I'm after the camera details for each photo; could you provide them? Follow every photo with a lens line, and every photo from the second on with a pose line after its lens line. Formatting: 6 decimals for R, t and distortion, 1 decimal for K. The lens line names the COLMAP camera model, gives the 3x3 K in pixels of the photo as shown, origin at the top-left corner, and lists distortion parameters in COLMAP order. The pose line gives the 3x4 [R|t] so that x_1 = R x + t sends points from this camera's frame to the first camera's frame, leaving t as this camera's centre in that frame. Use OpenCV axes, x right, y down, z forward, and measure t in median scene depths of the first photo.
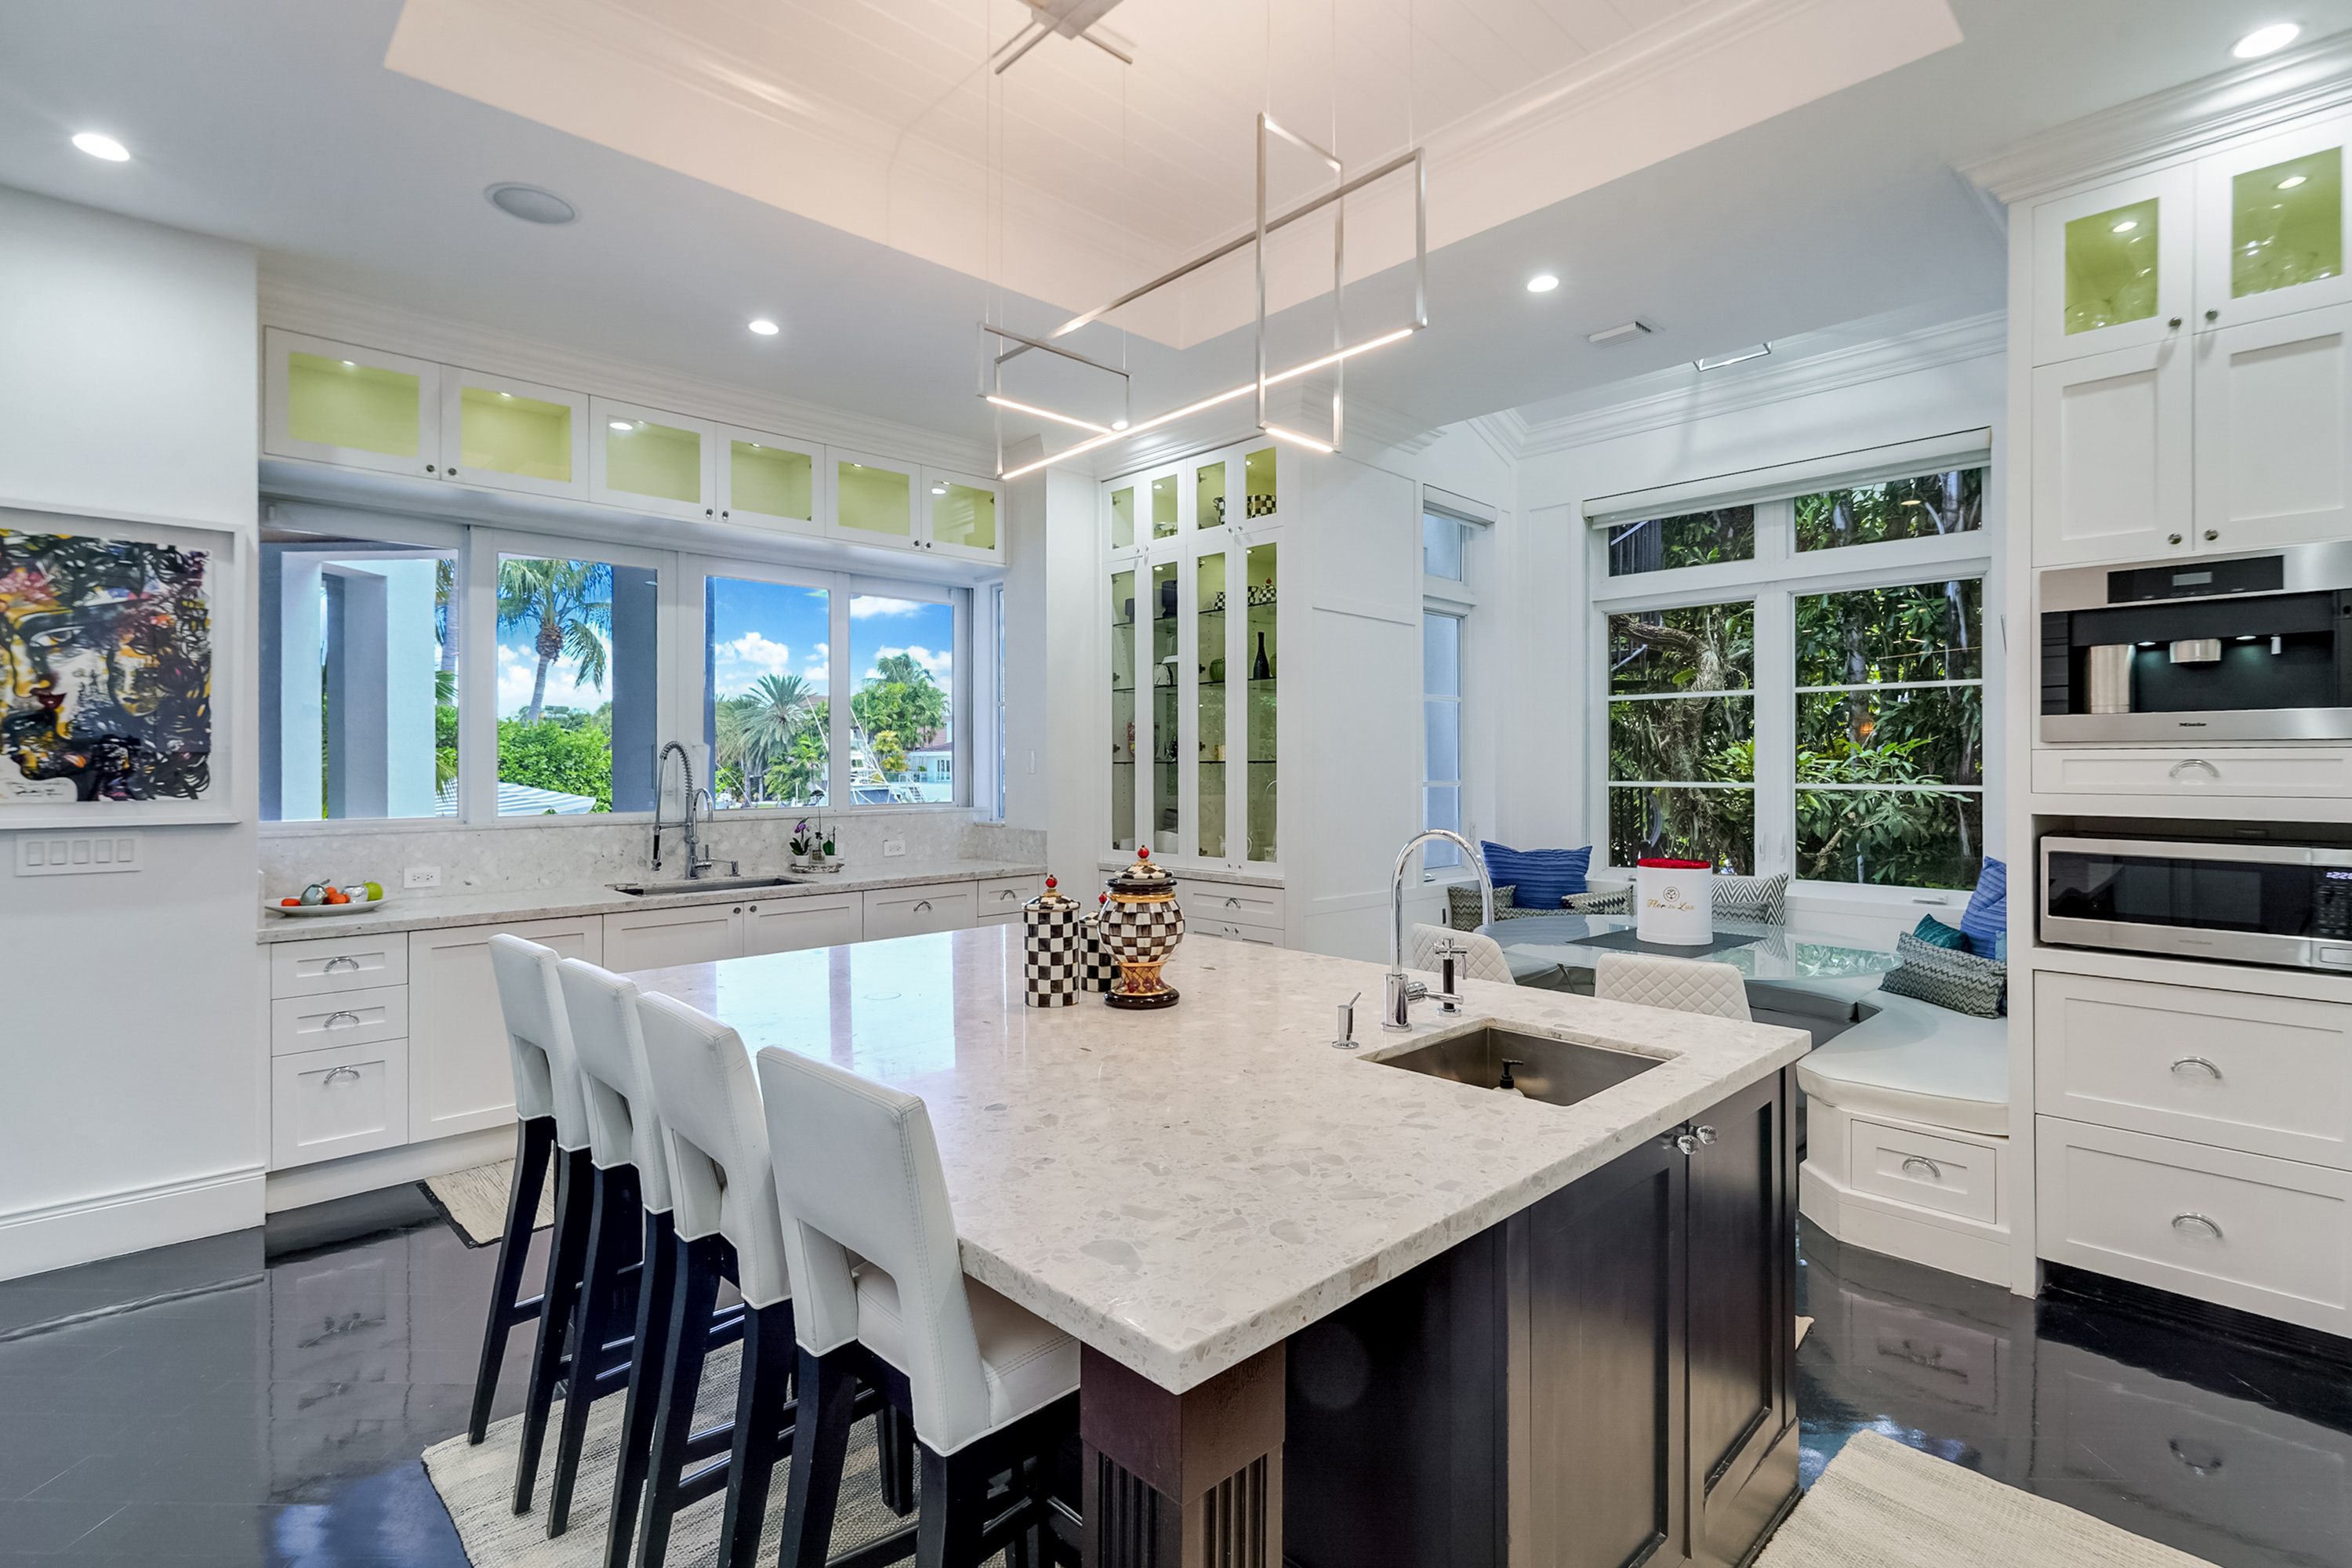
lens RADIAL K [[1090.1, 0, 1169.8], [0, 1090.1, 770.0], [0, 0, 1]] dist [0.002914, -0.000184]
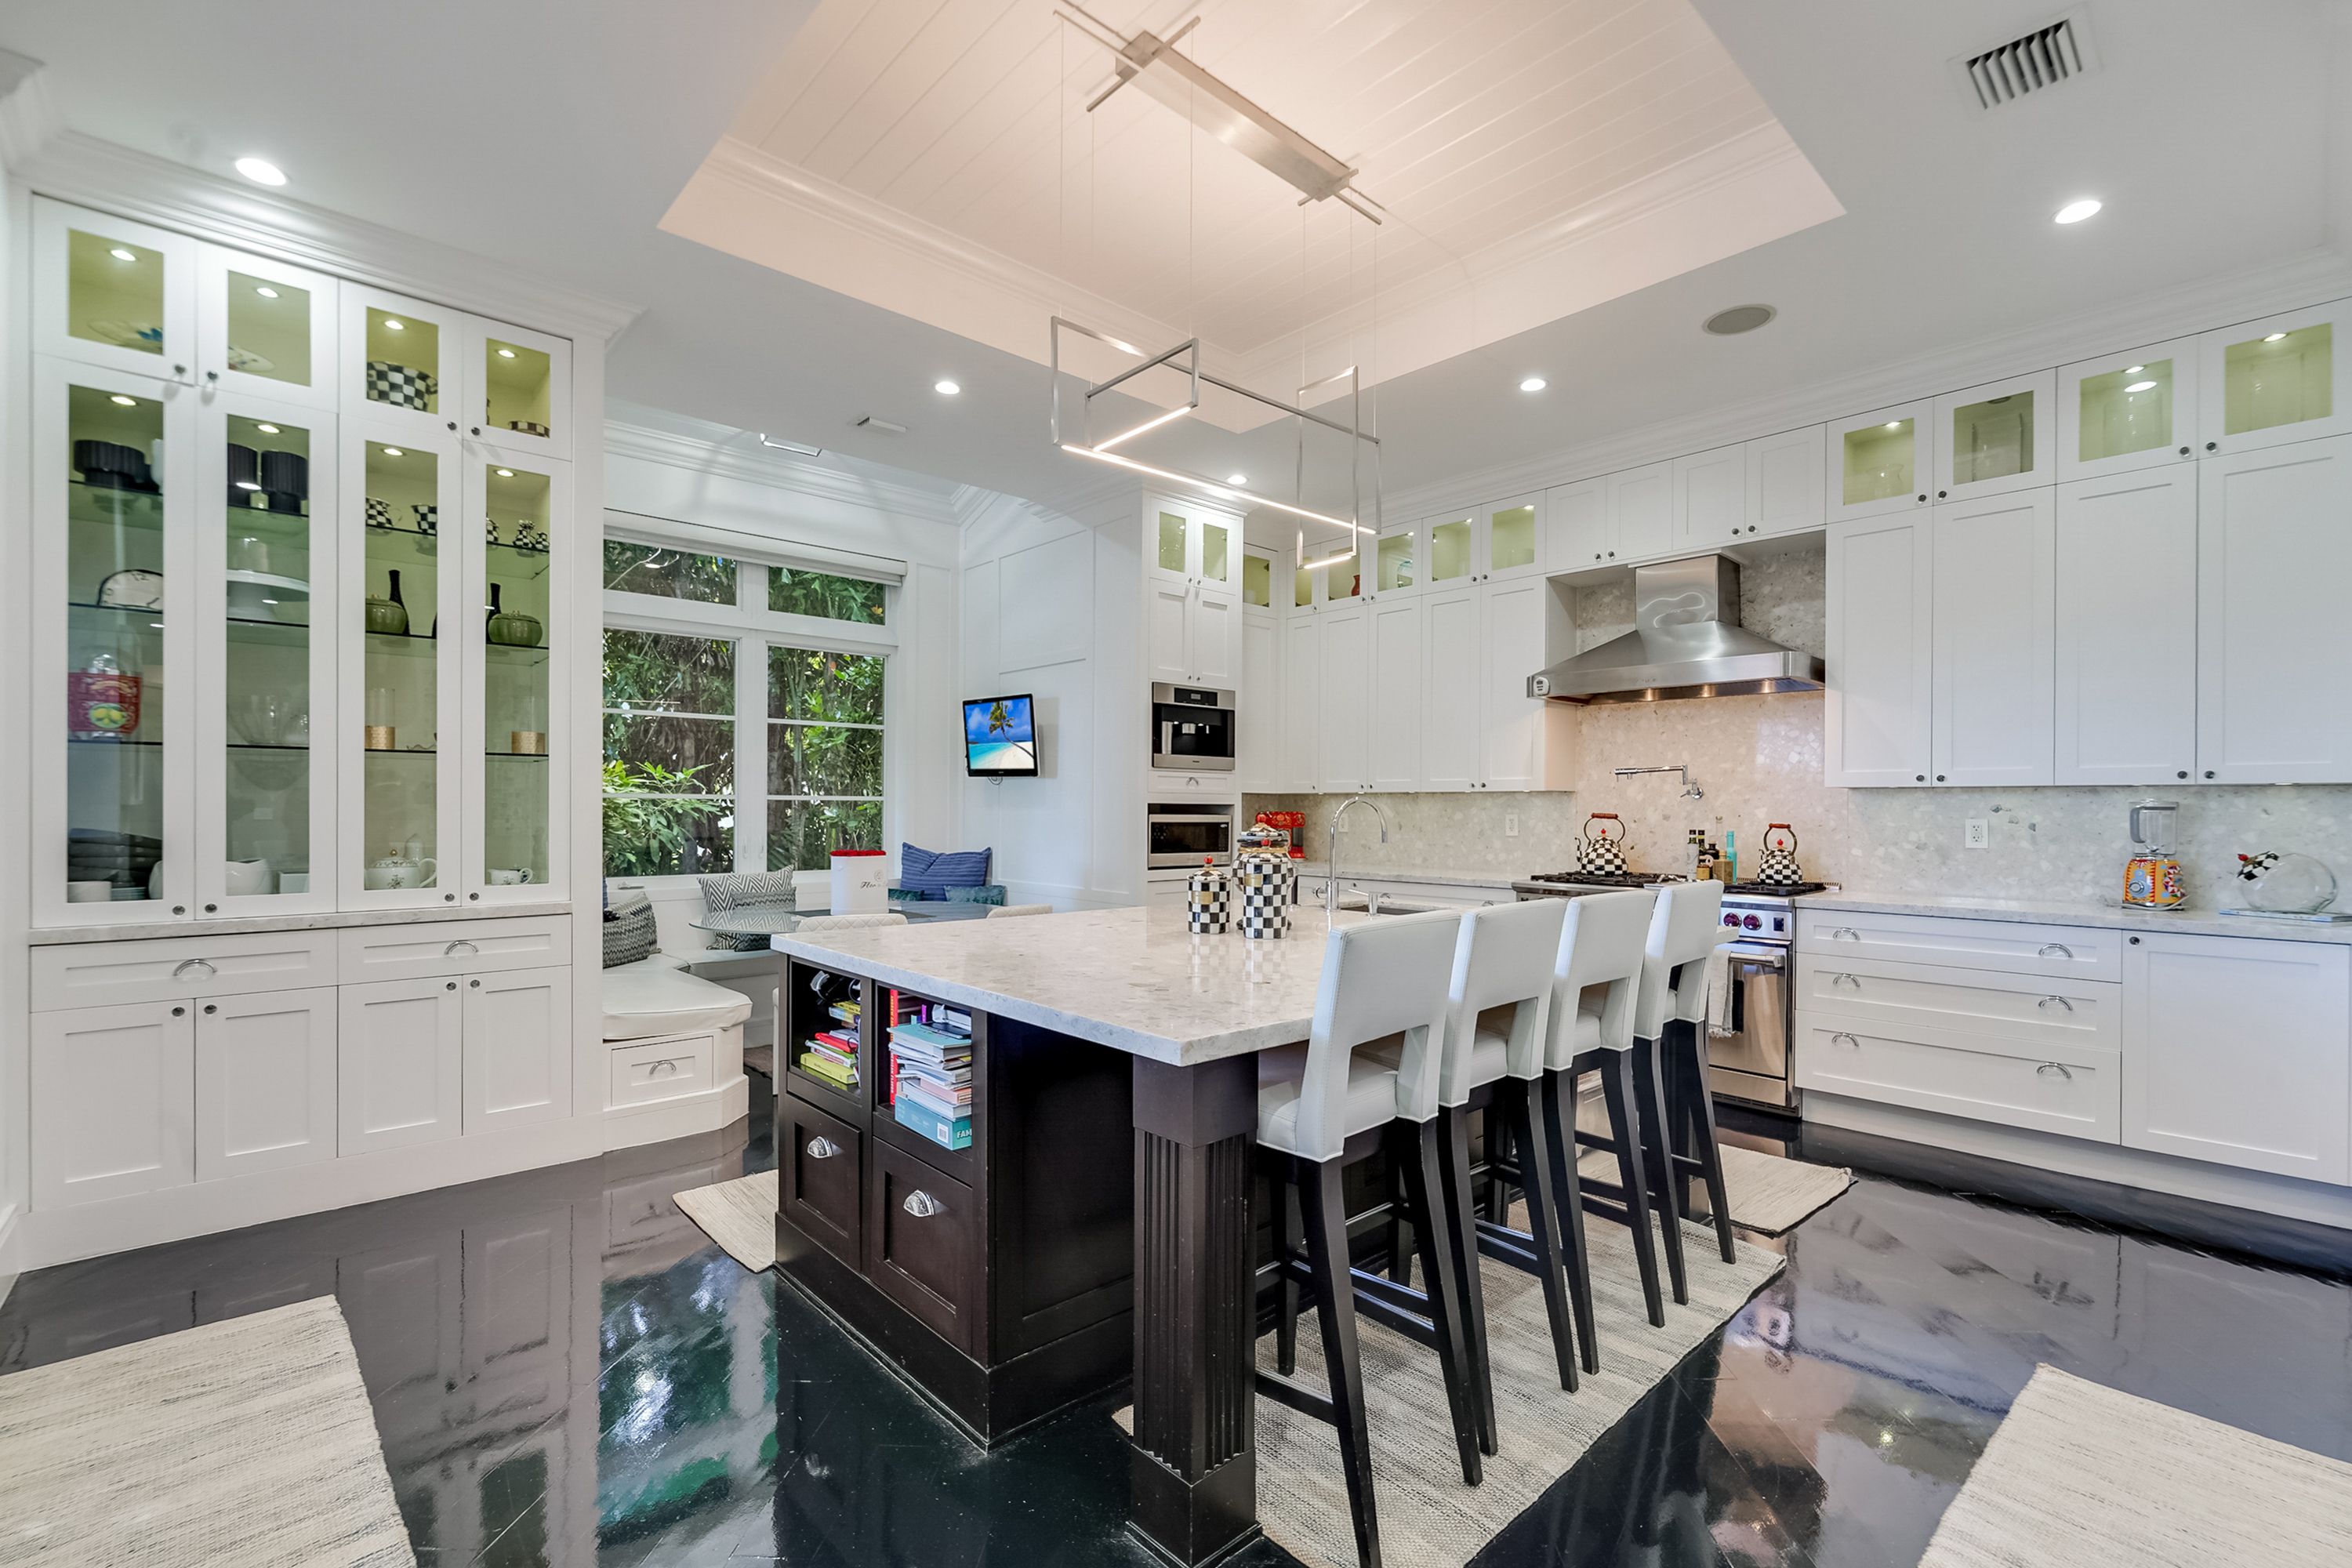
lens RADIAL K [[1056.6, 0, 1205.5], [0, 1056.6, 810.7], [0, 0, 1]] dist [0.004416, 0.001889]
pose [[0.016765, 0.004314, 0.999850, -0.623535], [0.000049, 0.999991, -0.004316, 0.034269], [-0.999859, 0.000121, 0.016765, 0.485038]]
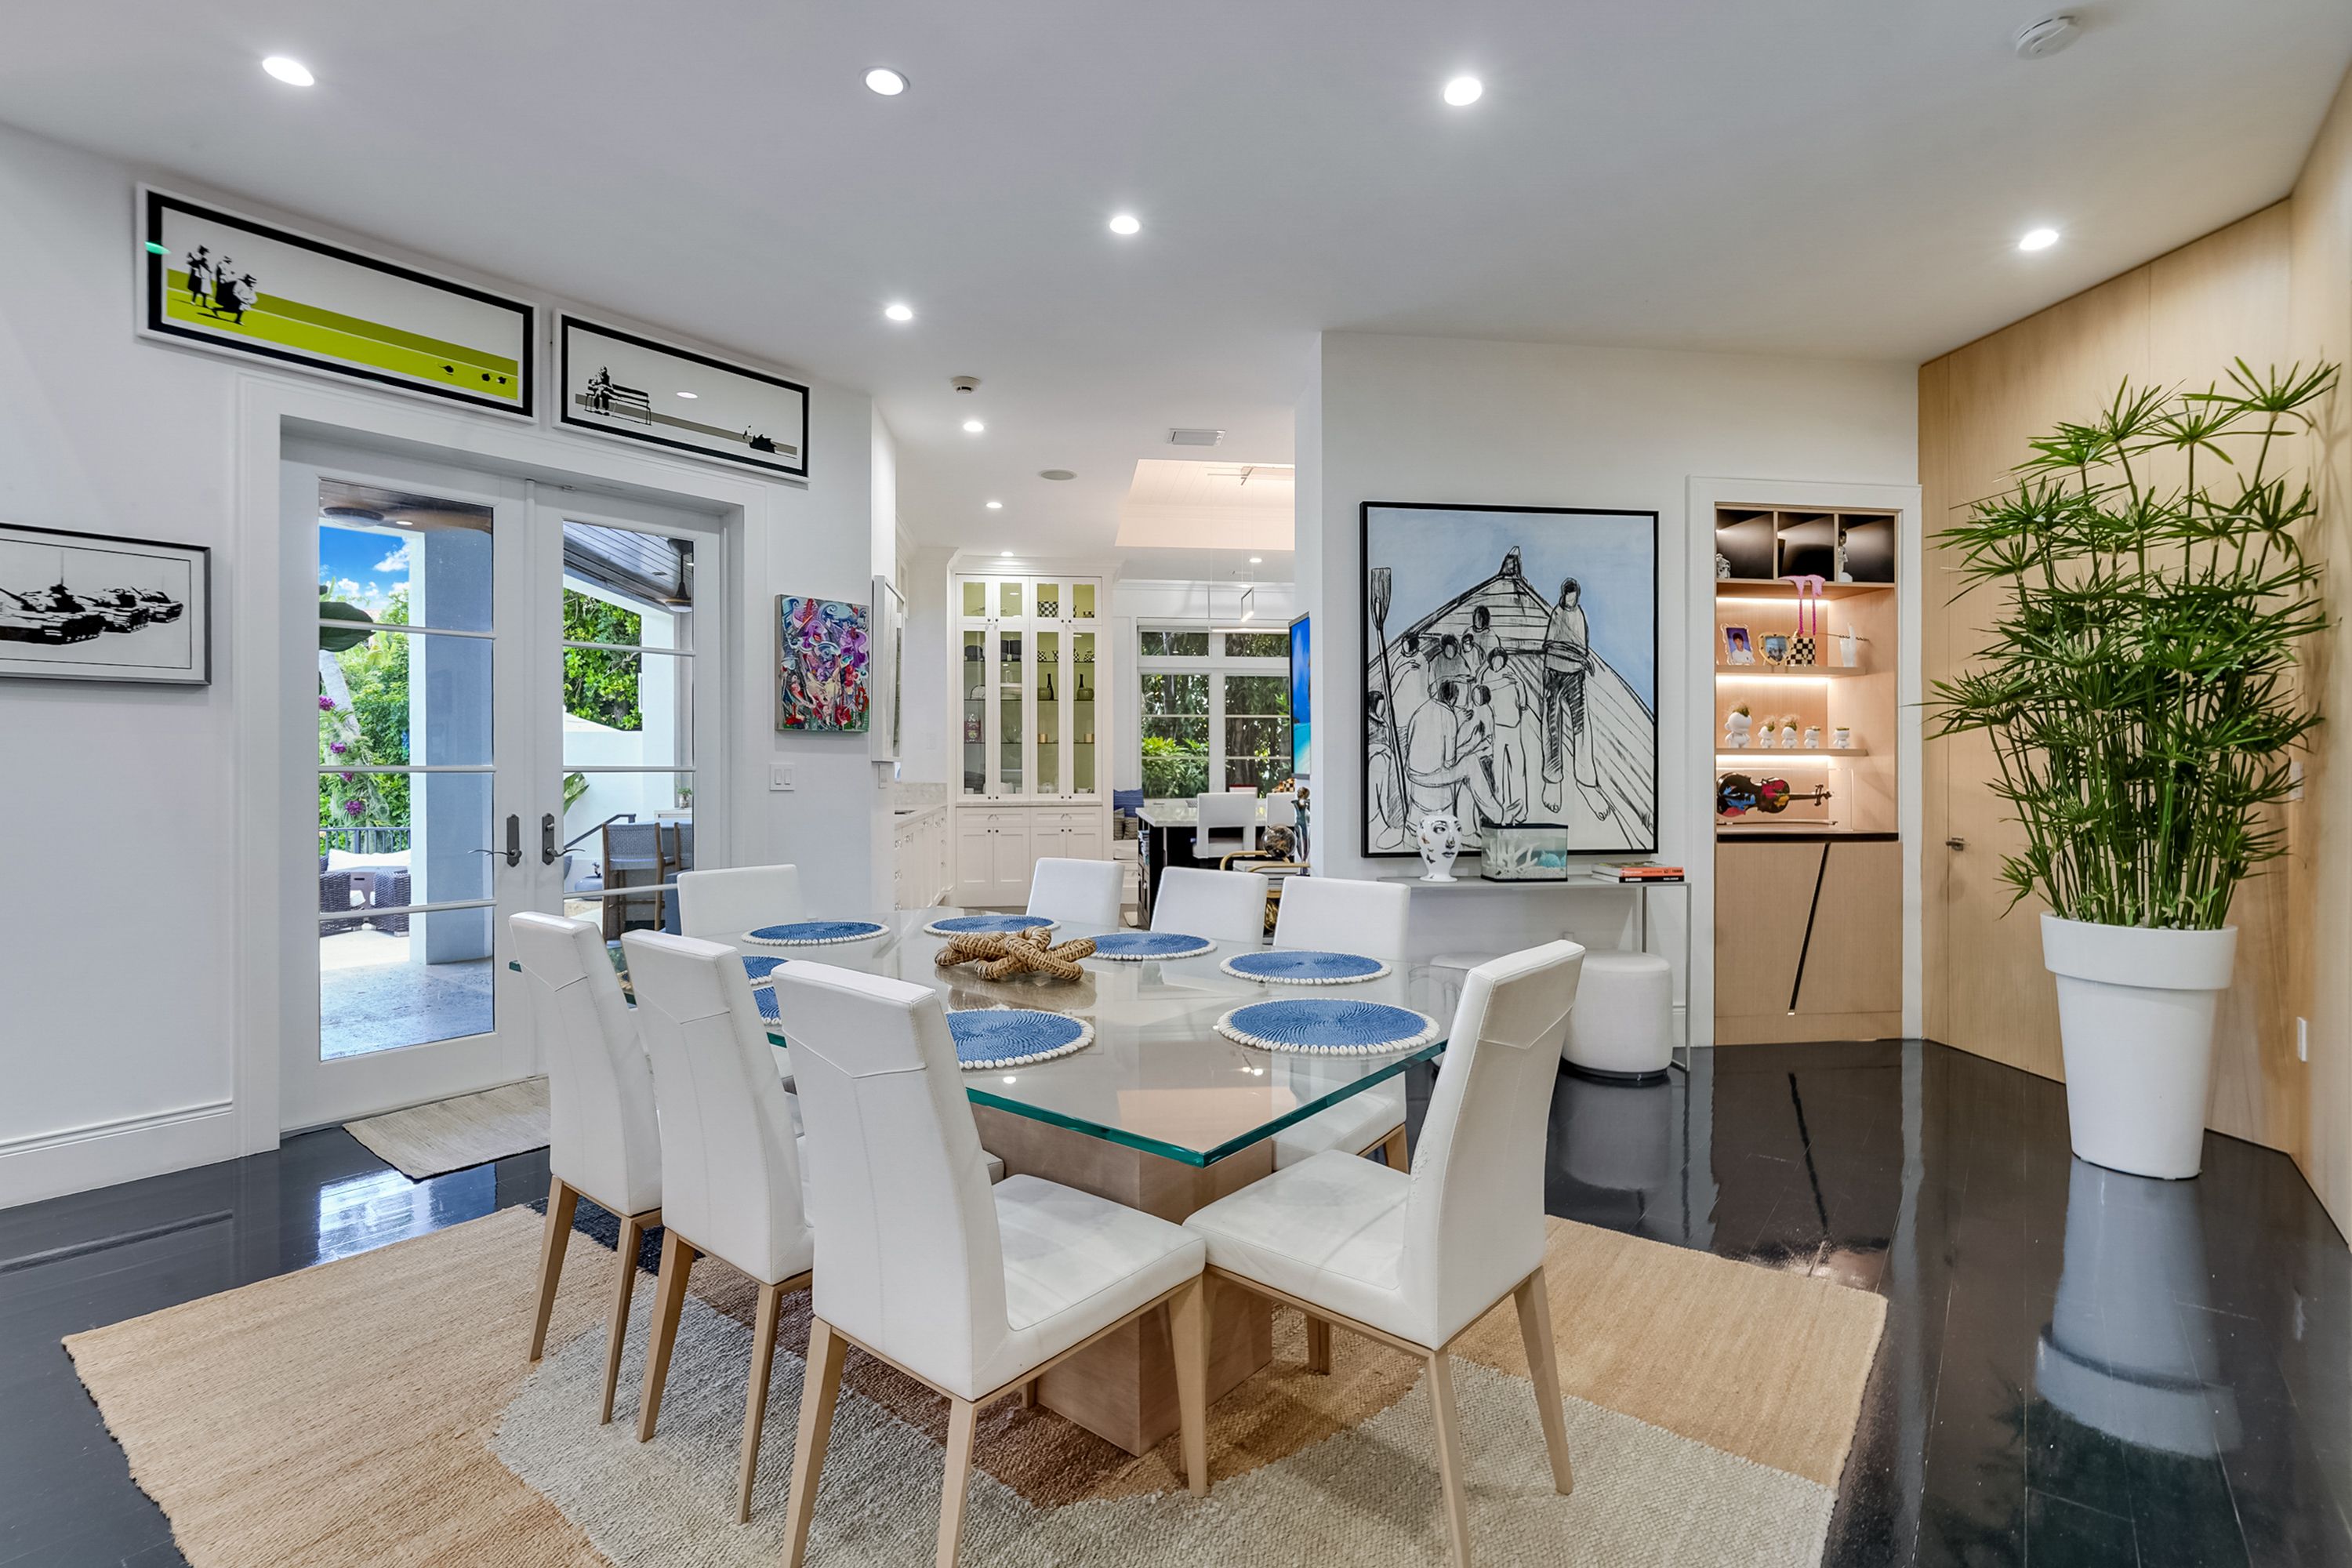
lens RADIAL K [[1056.6, 0, 1183.4], [0, 1056.6, 774.7], [0, 0, 1]] dist [0.004416, 0.001889]
pose [[0.600807, -0.005179, 0.799377, -1.276503], [0.003948, 0.999986, 0.003511, 0.042701], [-0.799384, 0.001047, 0.600819, -0.274181]]
